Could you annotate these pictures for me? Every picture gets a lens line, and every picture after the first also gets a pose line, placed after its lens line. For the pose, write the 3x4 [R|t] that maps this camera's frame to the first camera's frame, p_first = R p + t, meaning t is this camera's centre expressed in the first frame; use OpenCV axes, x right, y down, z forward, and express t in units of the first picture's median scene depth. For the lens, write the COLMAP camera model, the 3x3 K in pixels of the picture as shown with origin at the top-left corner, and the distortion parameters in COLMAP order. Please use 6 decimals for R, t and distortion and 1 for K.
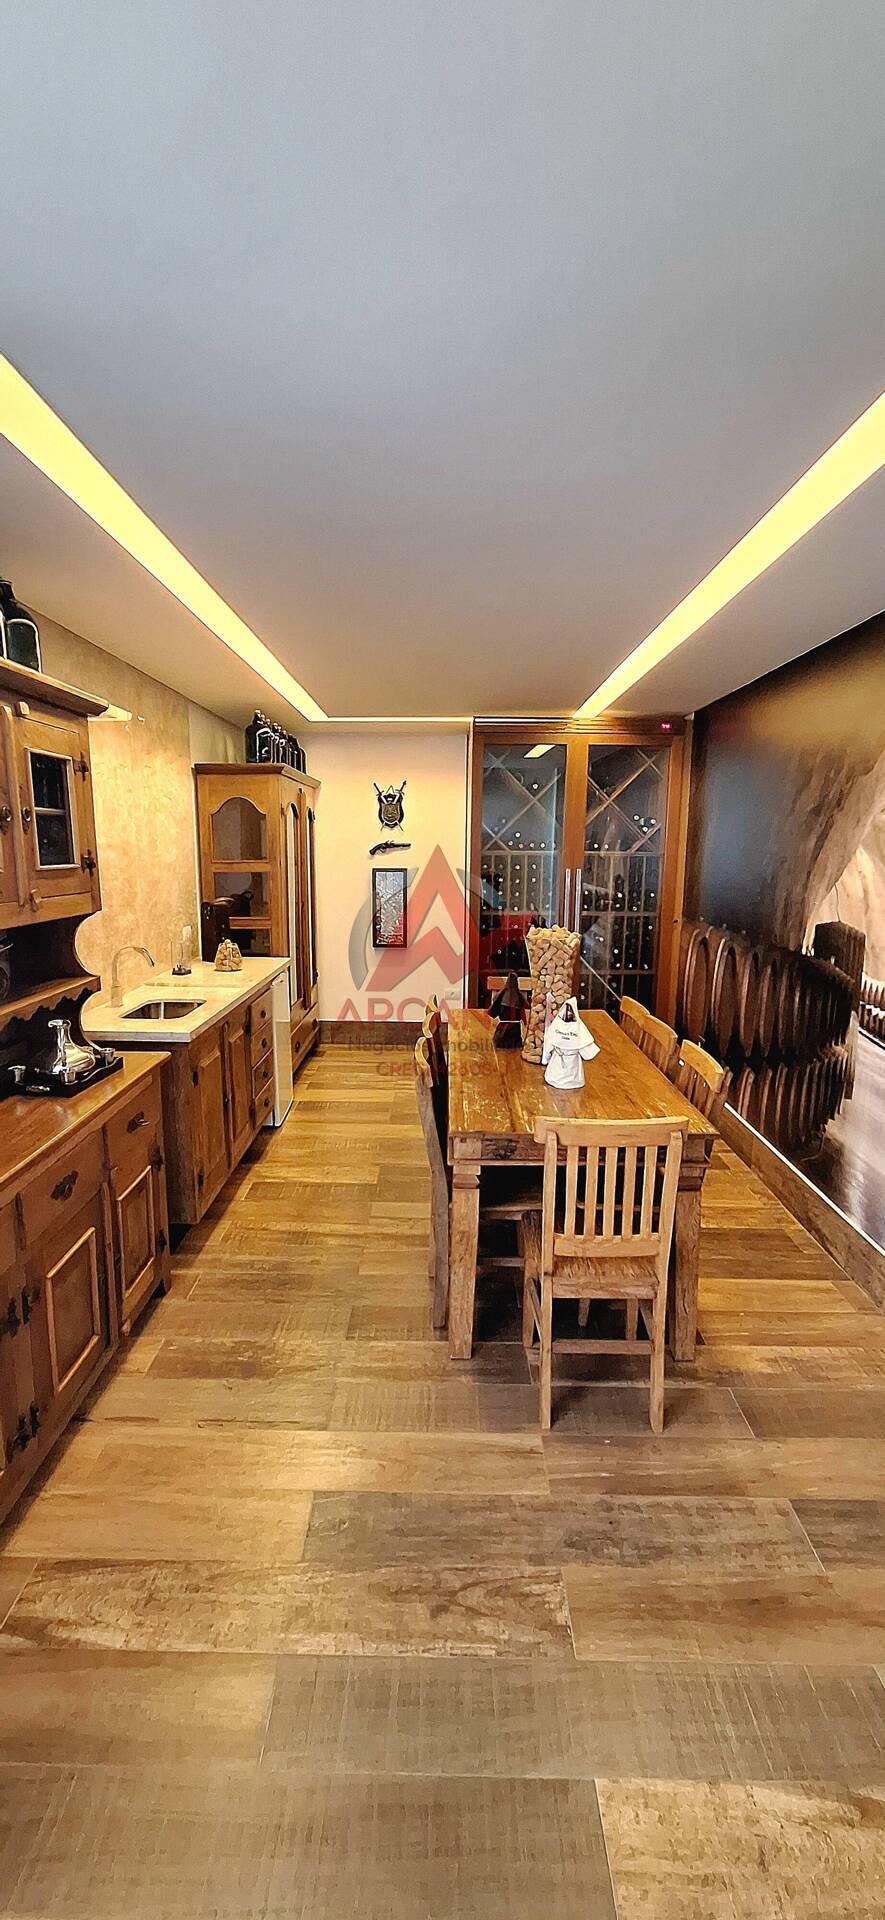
lens RADIAL K [[767.3, 0, 433.5], [0, 767.3, 970.8], [0, 0, 1]] dist [-0.012227, 0.004978]
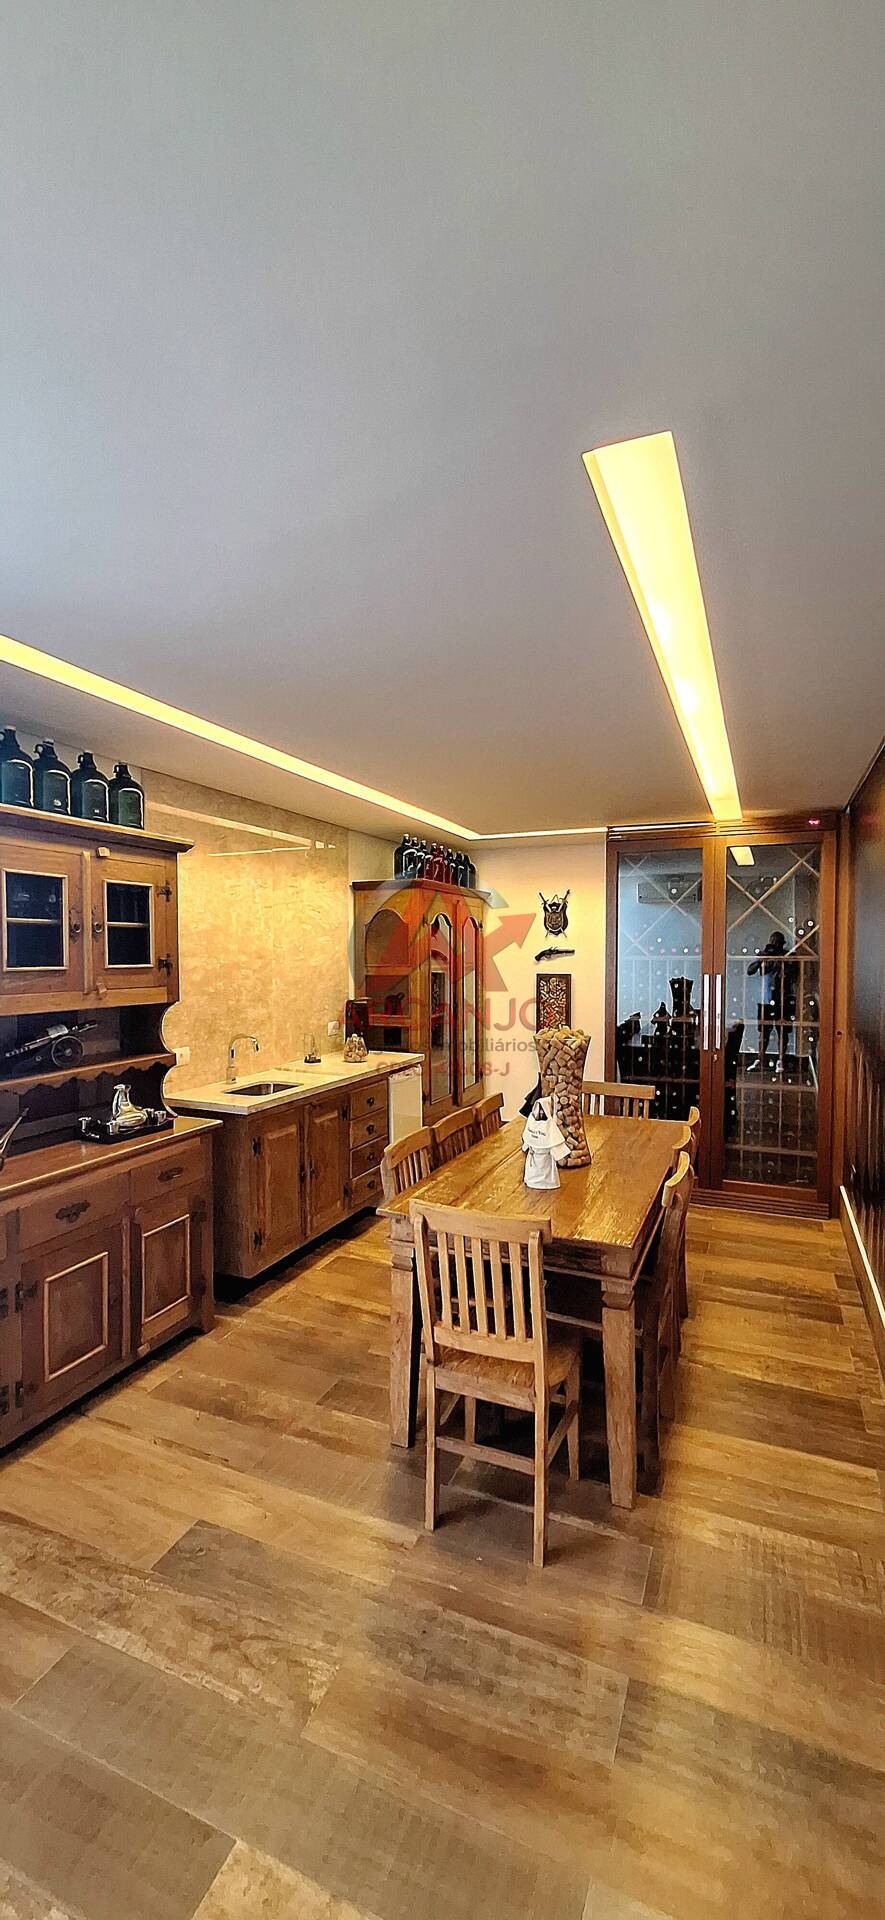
lens RADIAL K [[767.3, 0, 433.5], [0, 767.3, 970.8], [0, 0, 1]] dist [-0.012227, 0.004978]
pose [[0.923608, 0.003585, -0.383321, 0.477038], [-0.057240, 0.990036, -0.128659, 0.010362], [0.379040, 0.140771, 0.914610, -0.002048]]
